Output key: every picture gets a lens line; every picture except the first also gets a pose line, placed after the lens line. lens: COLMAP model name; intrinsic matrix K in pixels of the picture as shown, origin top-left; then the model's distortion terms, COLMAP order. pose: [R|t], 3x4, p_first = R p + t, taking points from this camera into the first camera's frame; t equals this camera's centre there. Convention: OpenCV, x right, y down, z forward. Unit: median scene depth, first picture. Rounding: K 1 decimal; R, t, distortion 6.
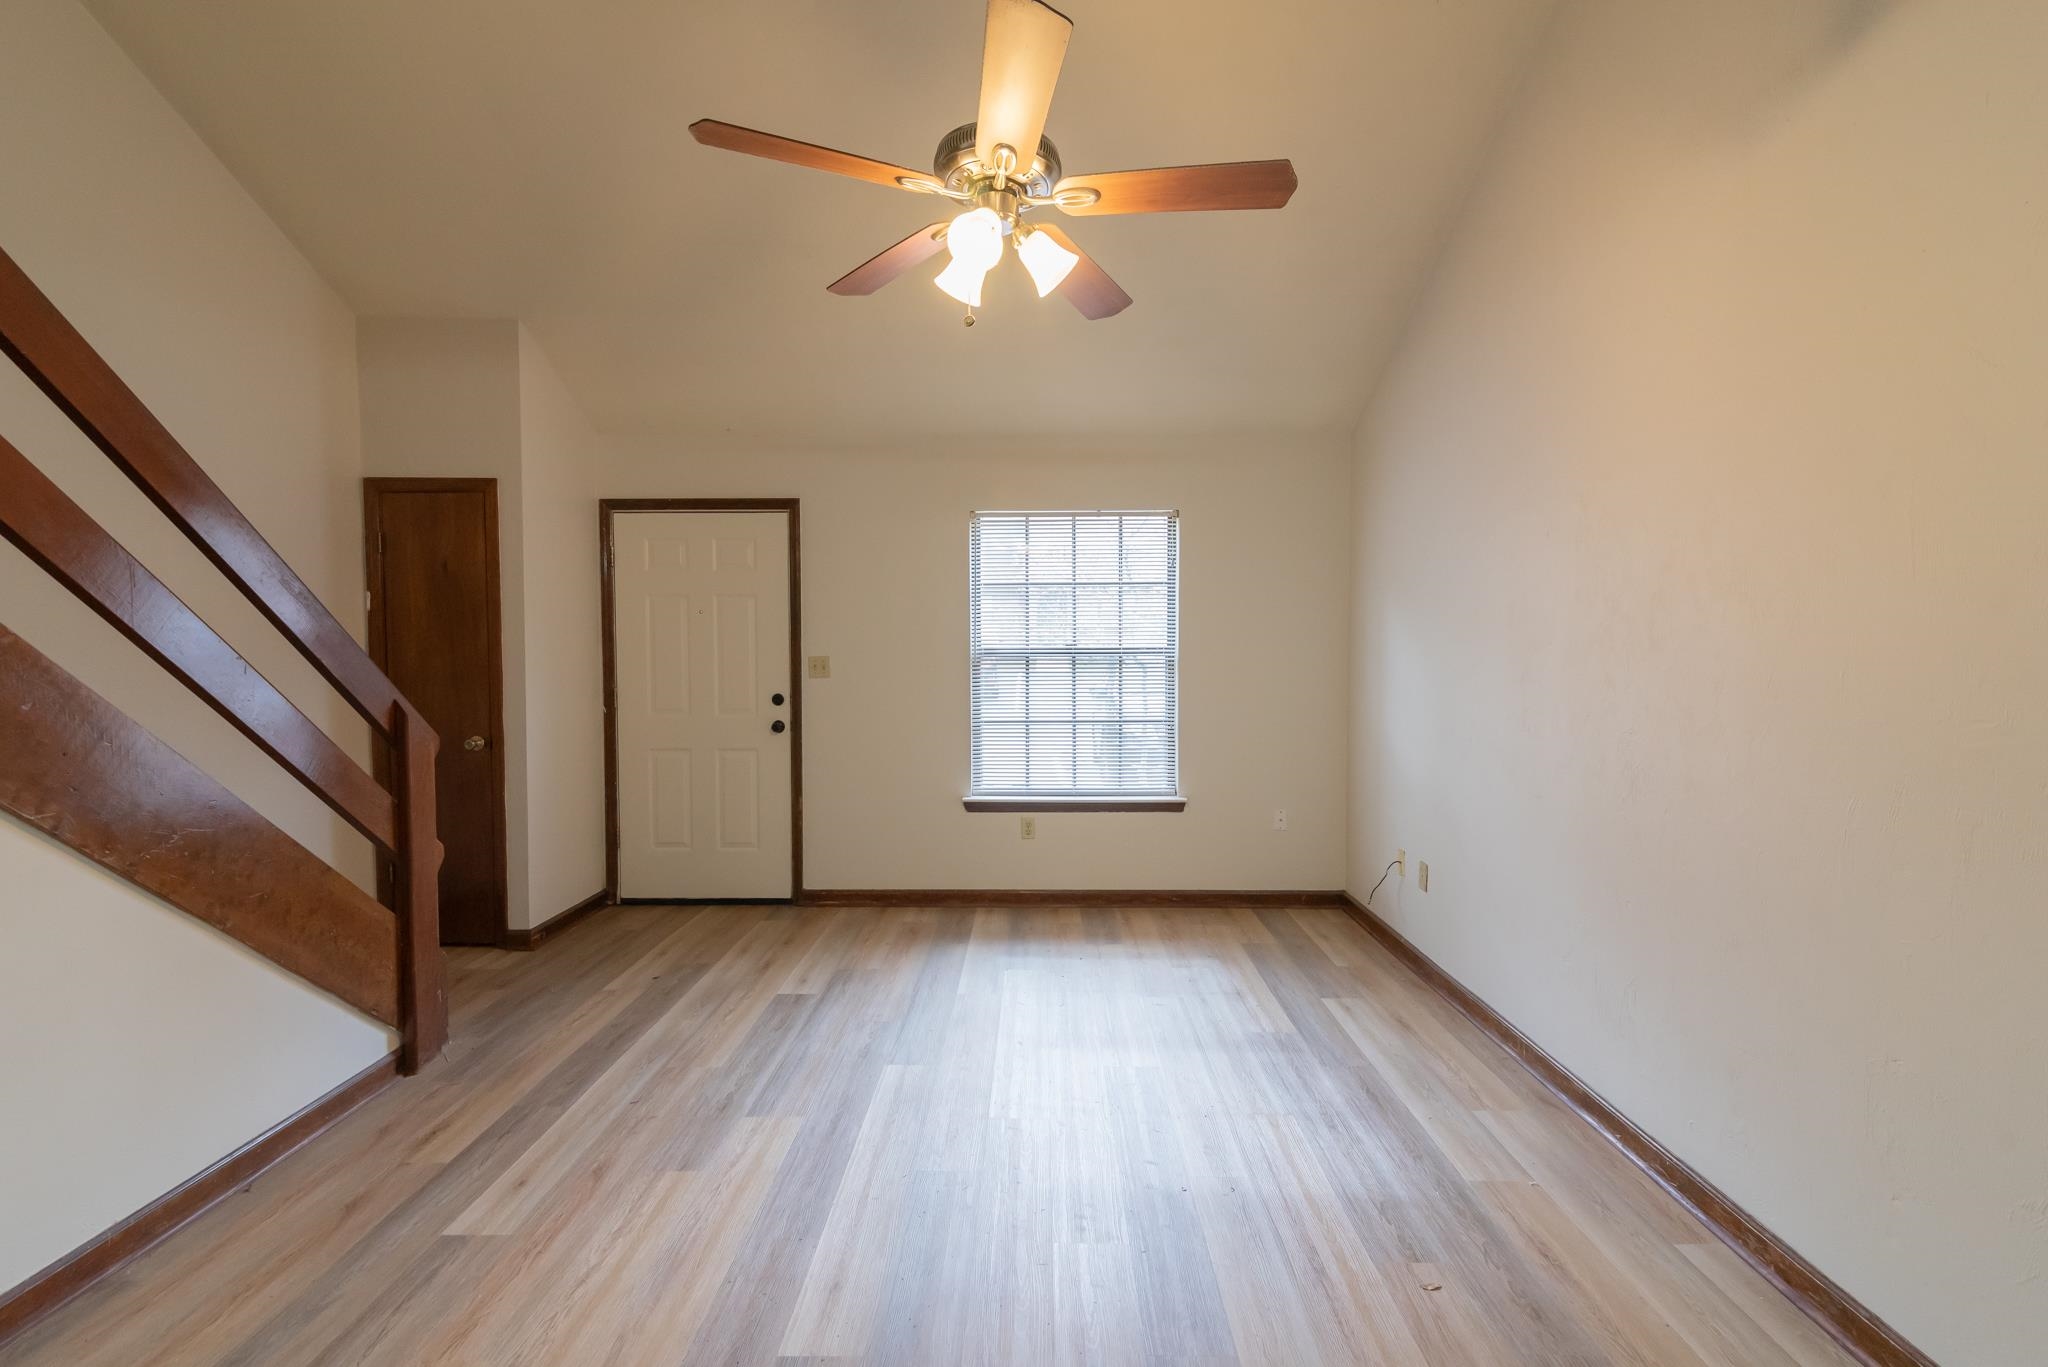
lens RADIAL K [[945.6, 0, 1027.7], [0, 945.6, 686.3], [0, 0, 1]] dist [0.011322, -0.000929]
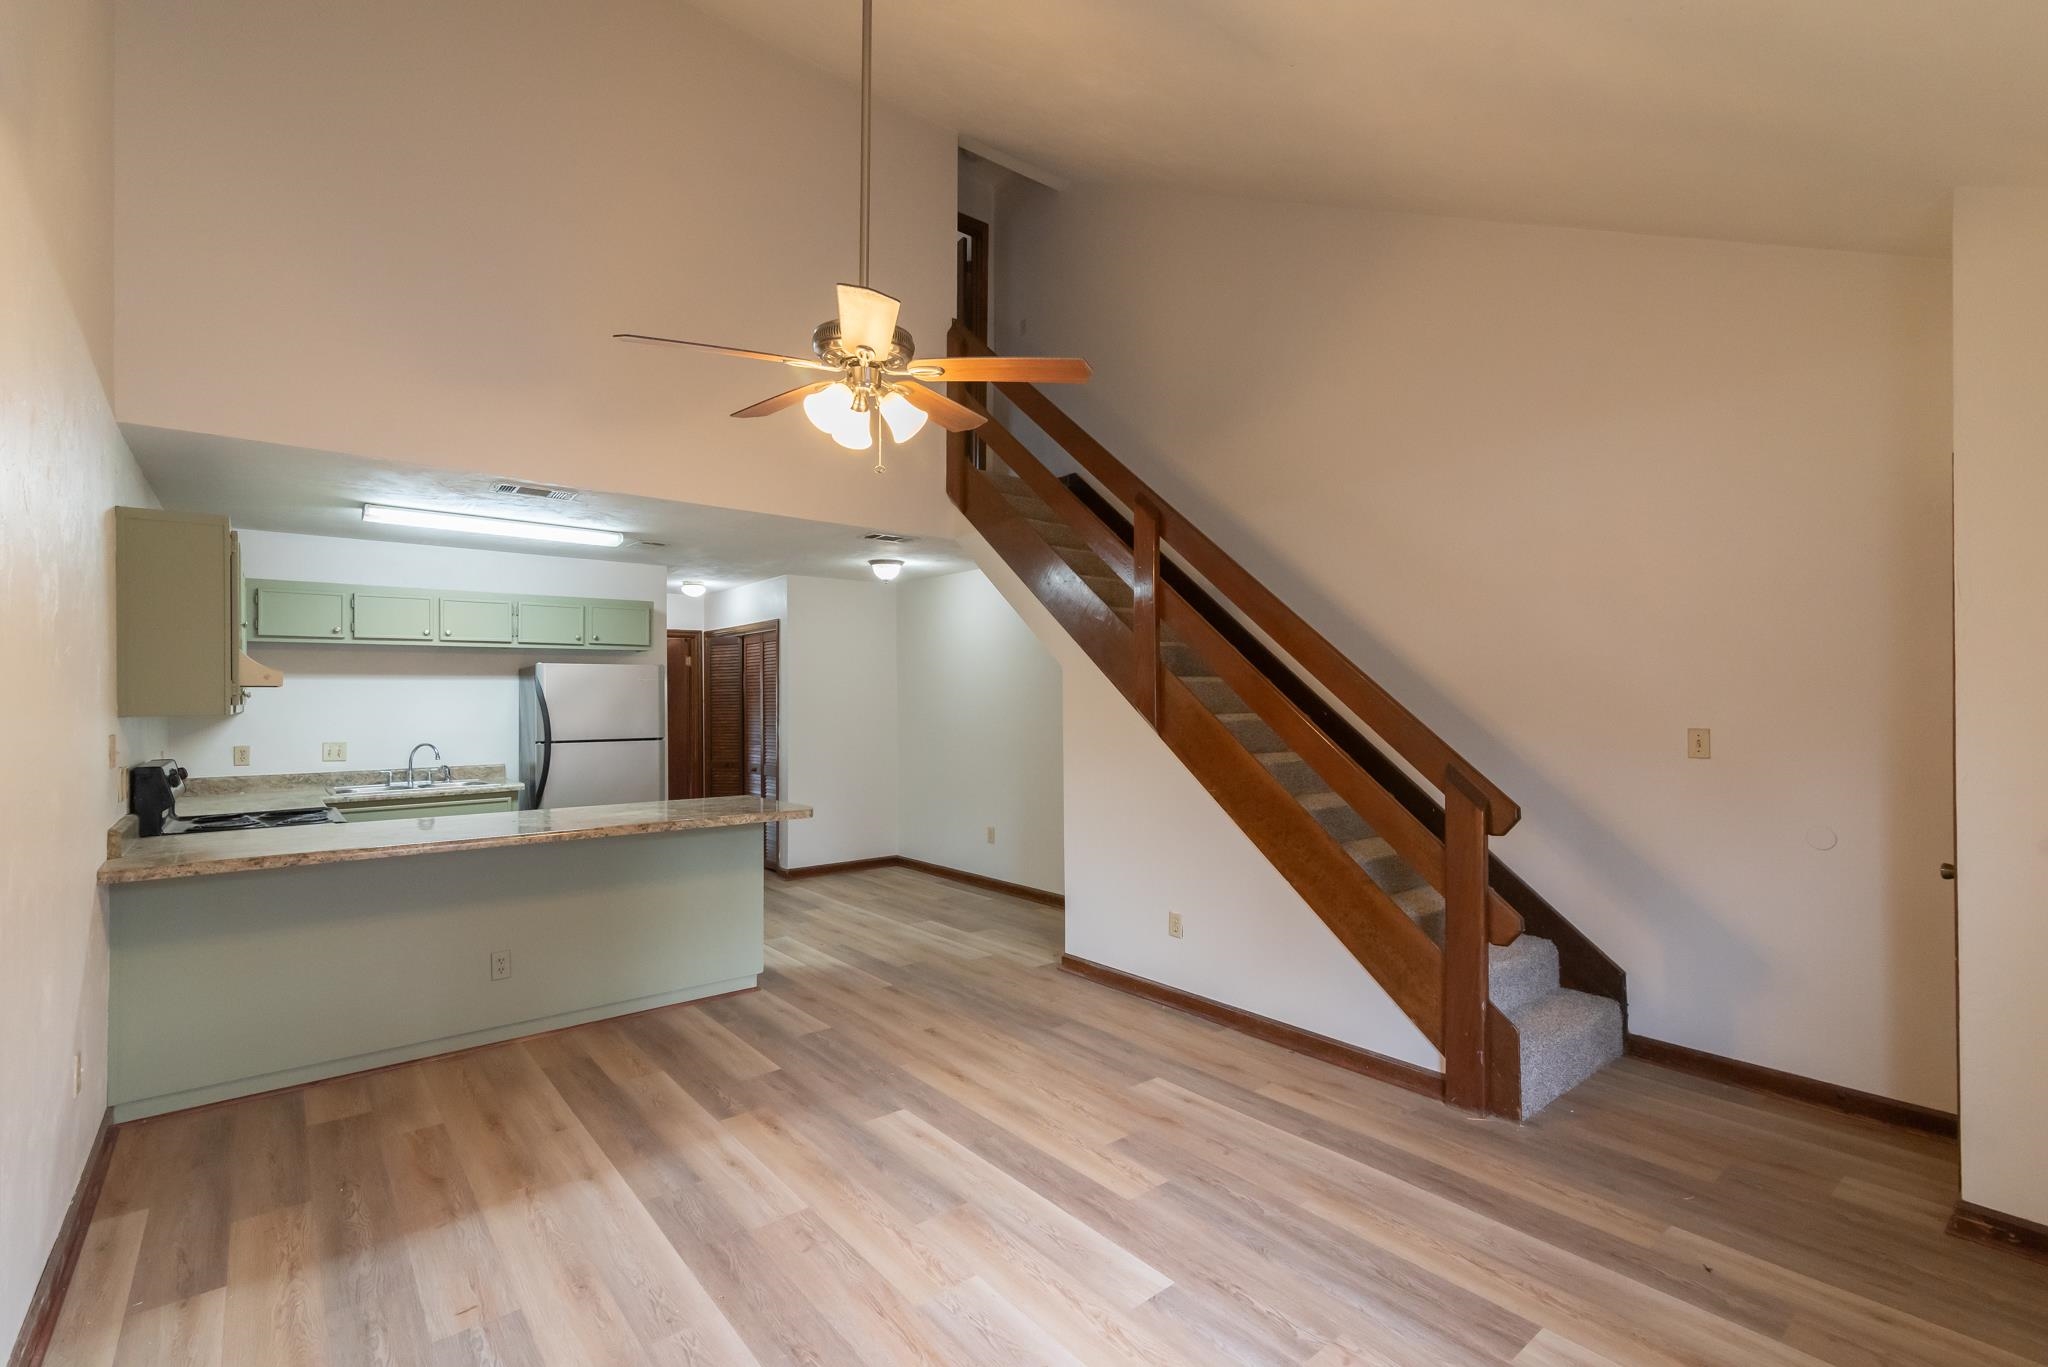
lens RADIAL K [[918.9, 0, 1027.3], [0, 918.9, 688.3], [0, 0, 1]] dist [0.013842, -0.000657]
pose [[-0.763446, -0.004456, -0.645857, 0.341718], [-0.025008, 0.999430, 0.022666, -0.070296], [0.645388, 0.033456, -0.763122, 1.213971]]
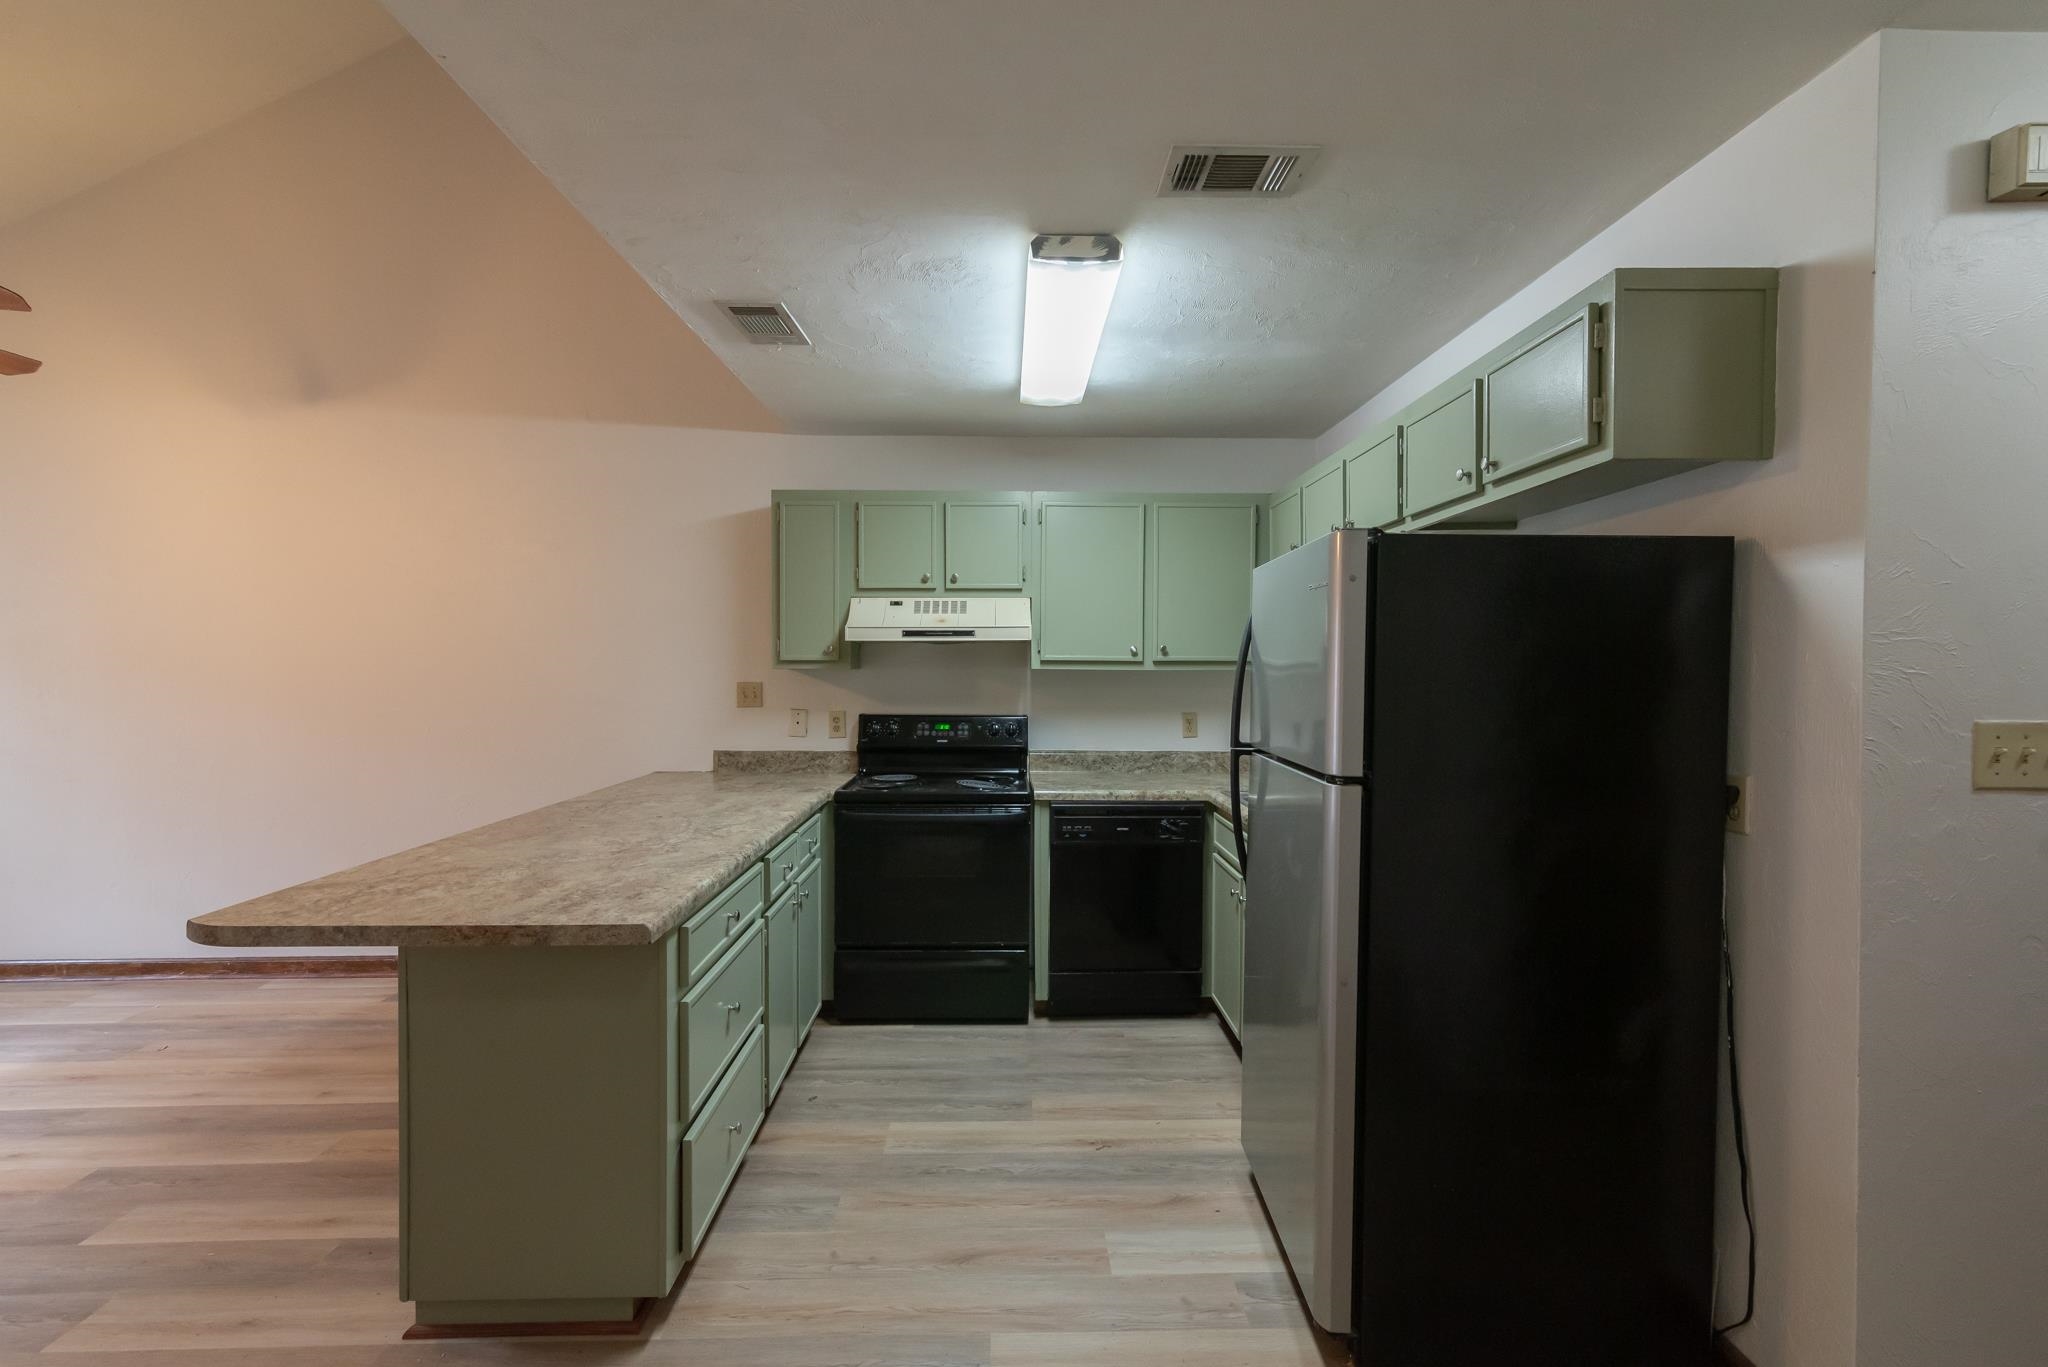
lens RADIAL K [[918.9, 0, 1027.3], [0, 918.9, 688.3], [0, 0, 1]] dist [0.013842, -0.000657]
pose [[-0.038739, -0.025884, 0.998914, -0.704234], [0.042930, 0.998698, 0.027543, 0.004192], [-0.998327, 0.043950, -0.037577, -0.279937]]
